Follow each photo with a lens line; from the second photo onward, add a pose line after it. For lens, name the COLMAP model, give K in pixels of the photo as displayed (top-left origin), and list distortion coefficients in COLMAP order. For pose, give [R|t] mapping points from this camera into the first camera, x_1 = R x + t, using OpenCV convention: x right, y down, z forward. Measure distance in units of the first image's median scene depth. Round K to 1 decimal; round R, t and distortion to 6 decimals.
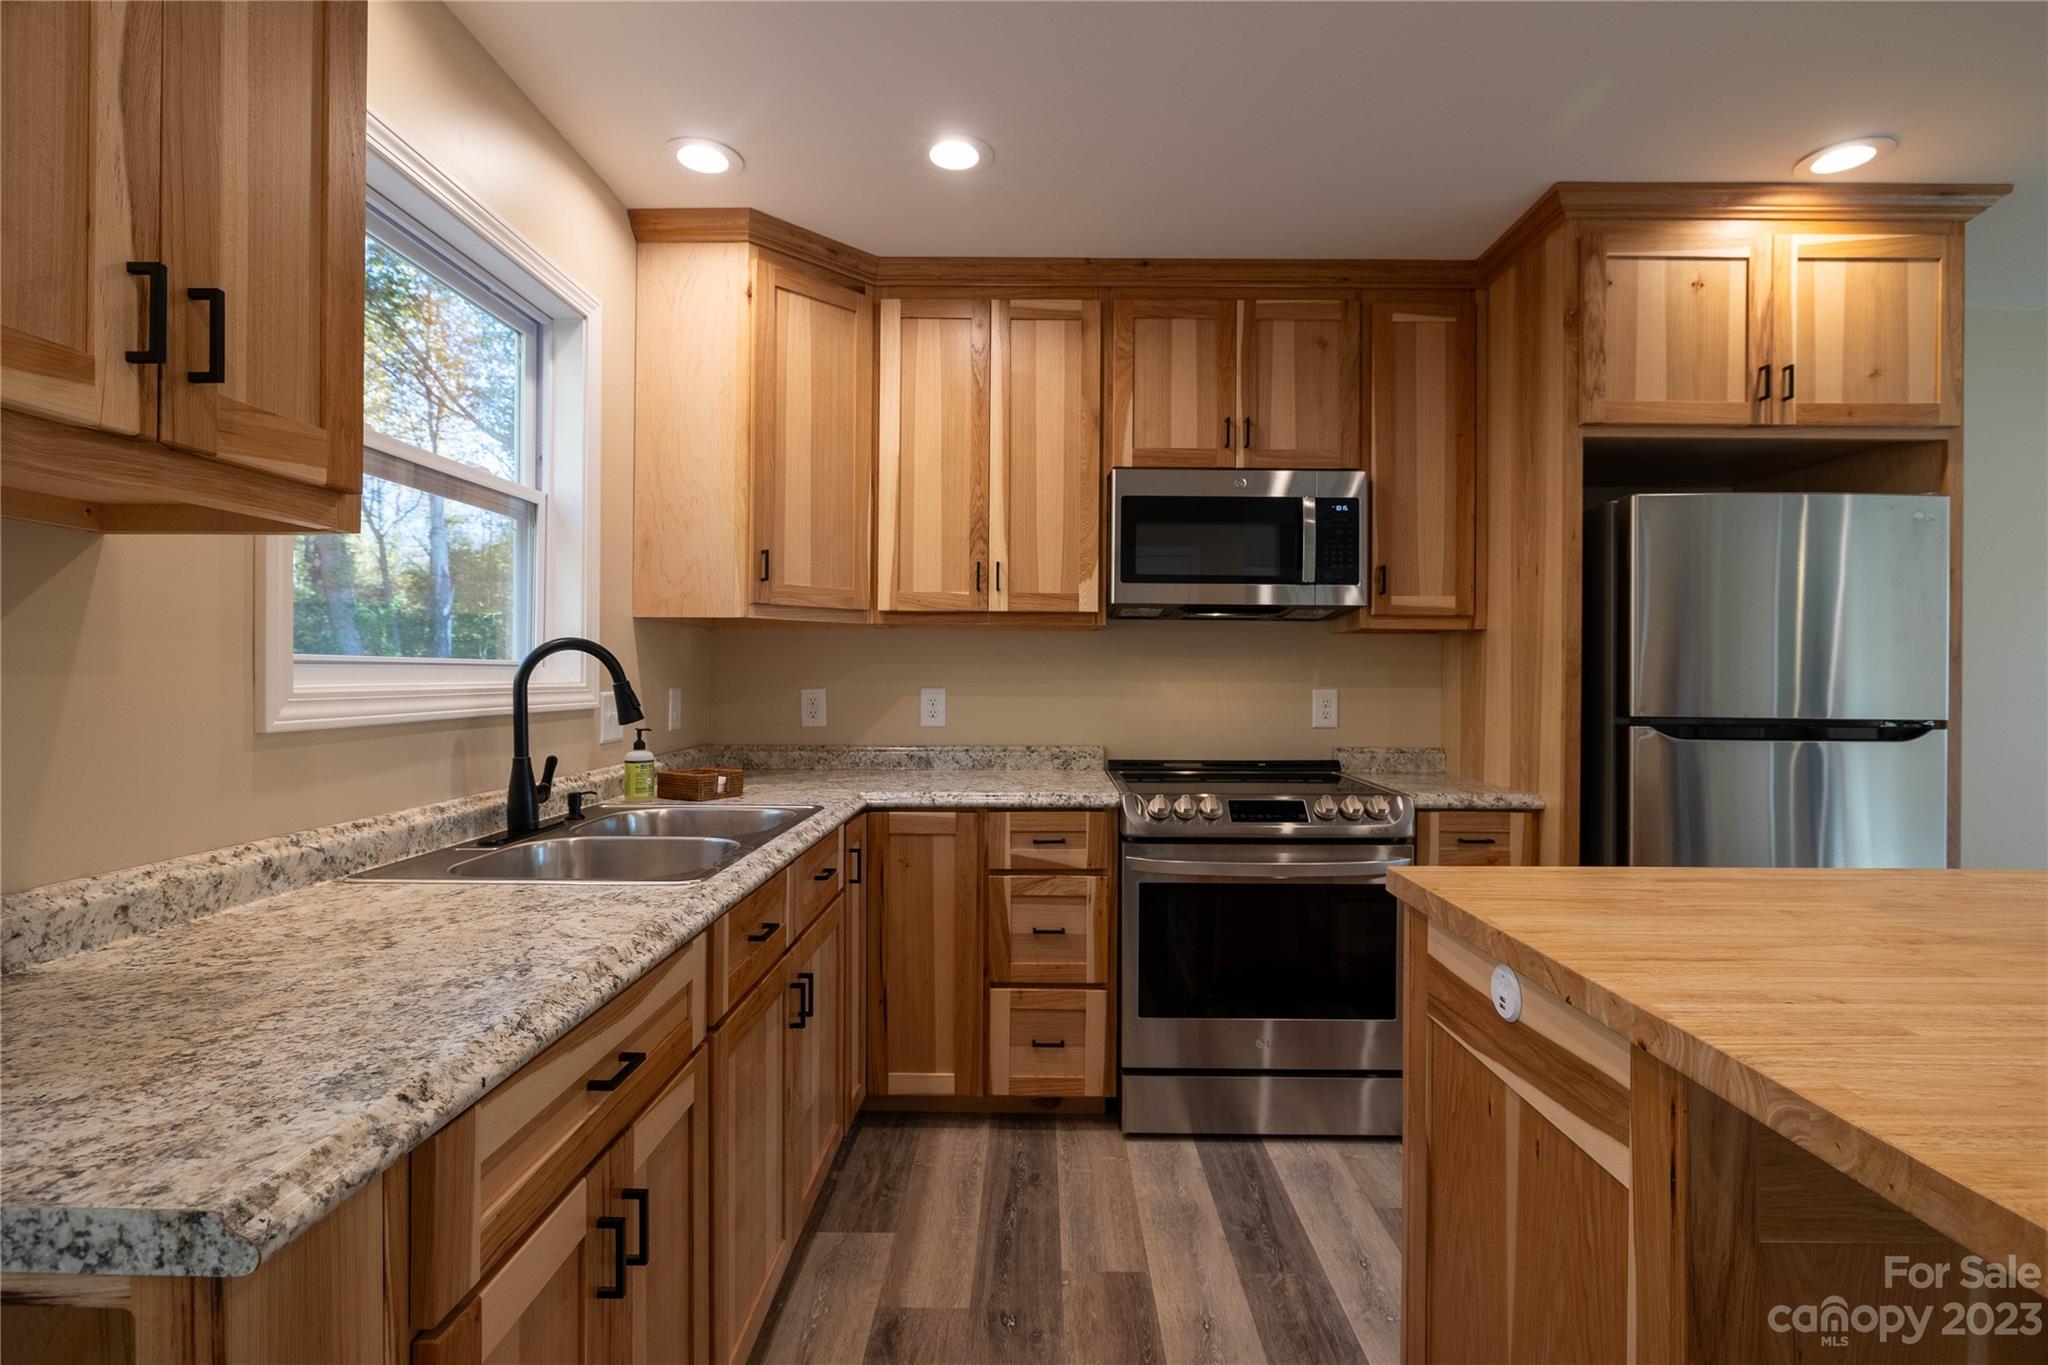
lens RADIAL K [[968.7, 0, 1035.9], [0, 968.7, 664.7], [0, 0, 1]] dist [0.001876, -0.000442]
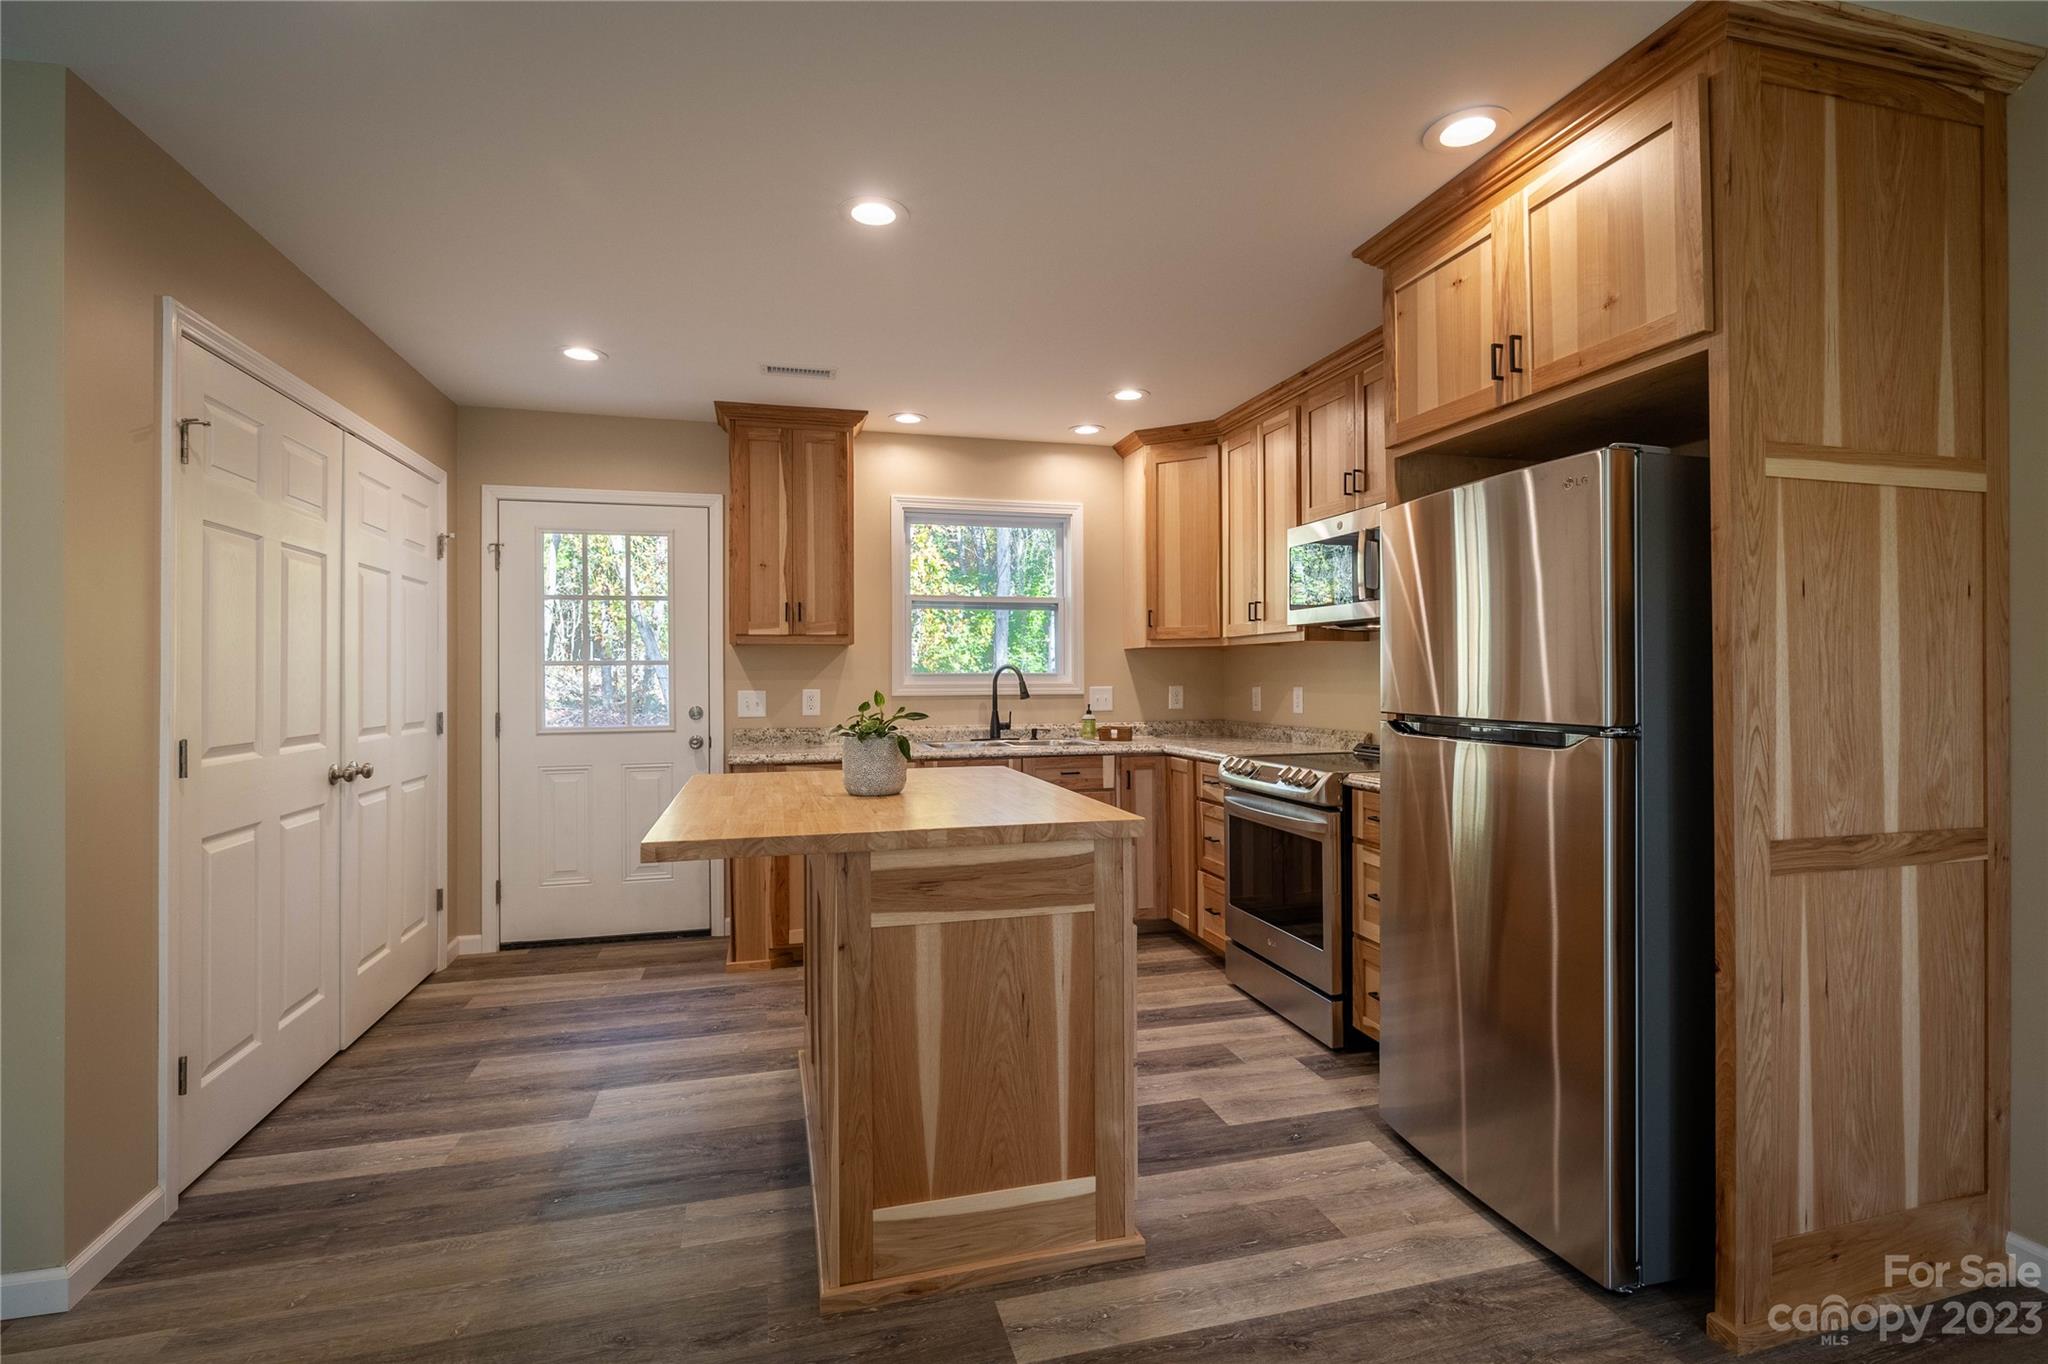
lens RADIAL K [[968.7, 0, 1024.4], [0, 968.7, 655.8], [0, 0, 1]] dist [0.001876, -0.000442]
pose [[0.264374, -0.028654, -0.963994, 1.501092], [0.019550, 0.999512, -0.024348, 0.007707], [0.964222, -0.012410, 0.264805, 0.299491]]
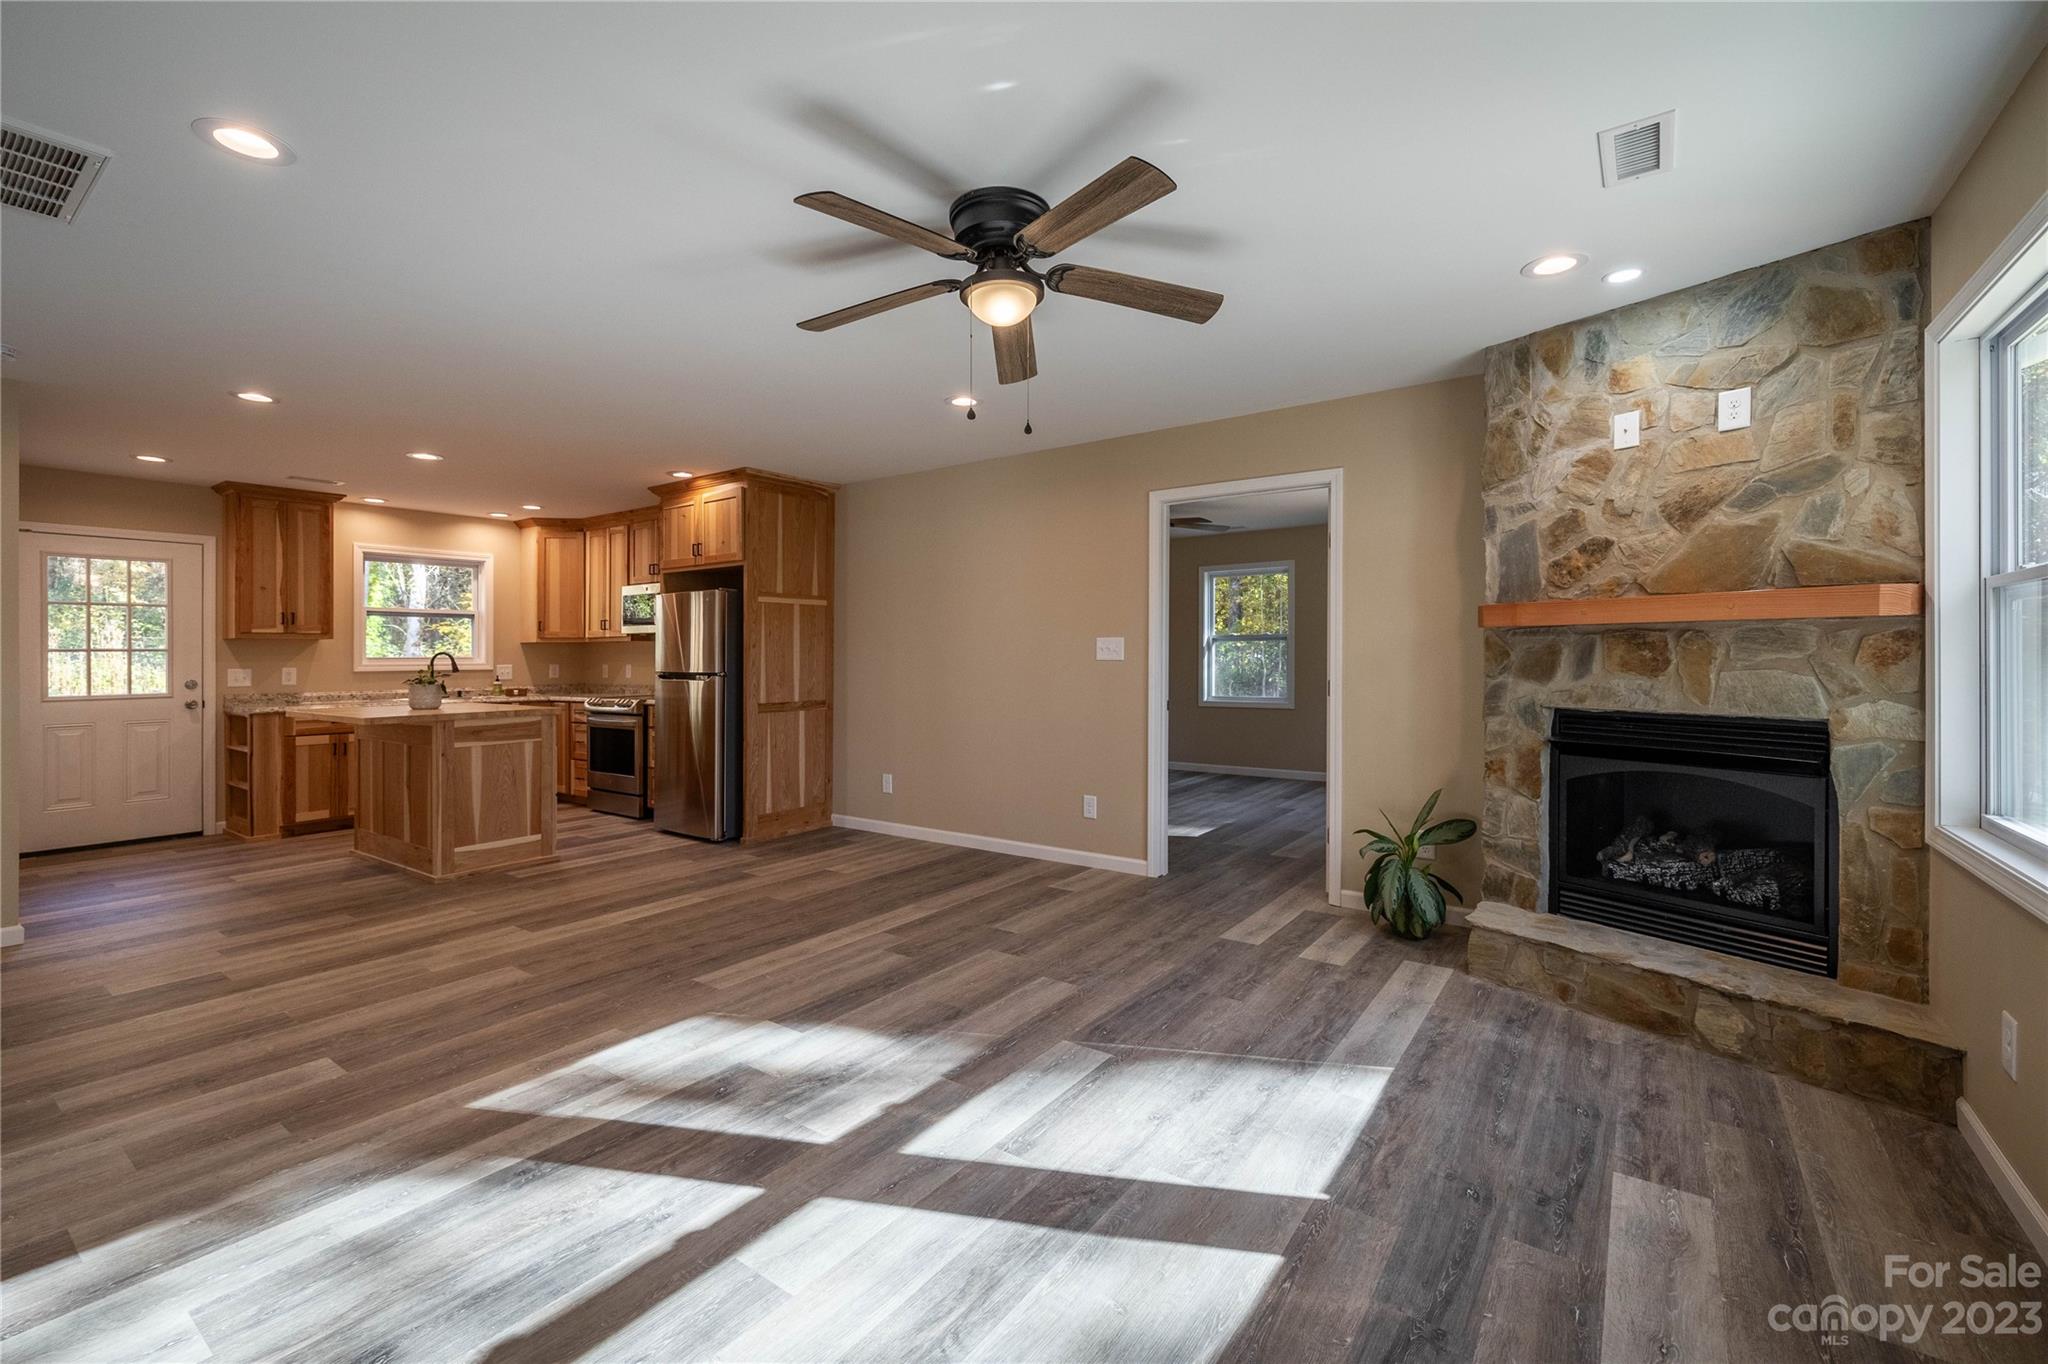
lens RADIAL K [[888.0, 0, 1035.9], [0, 888.0, 649.1], [0, 0, 1]] dist [0.001810, -0.000571]
pose [[0.813947, -0.016713, -0.580699, 2.935726], [0.020018, 0.999799, -0.000716, 0.009523], [0.580594, -0.011042, 0.814118, -0.476696]]
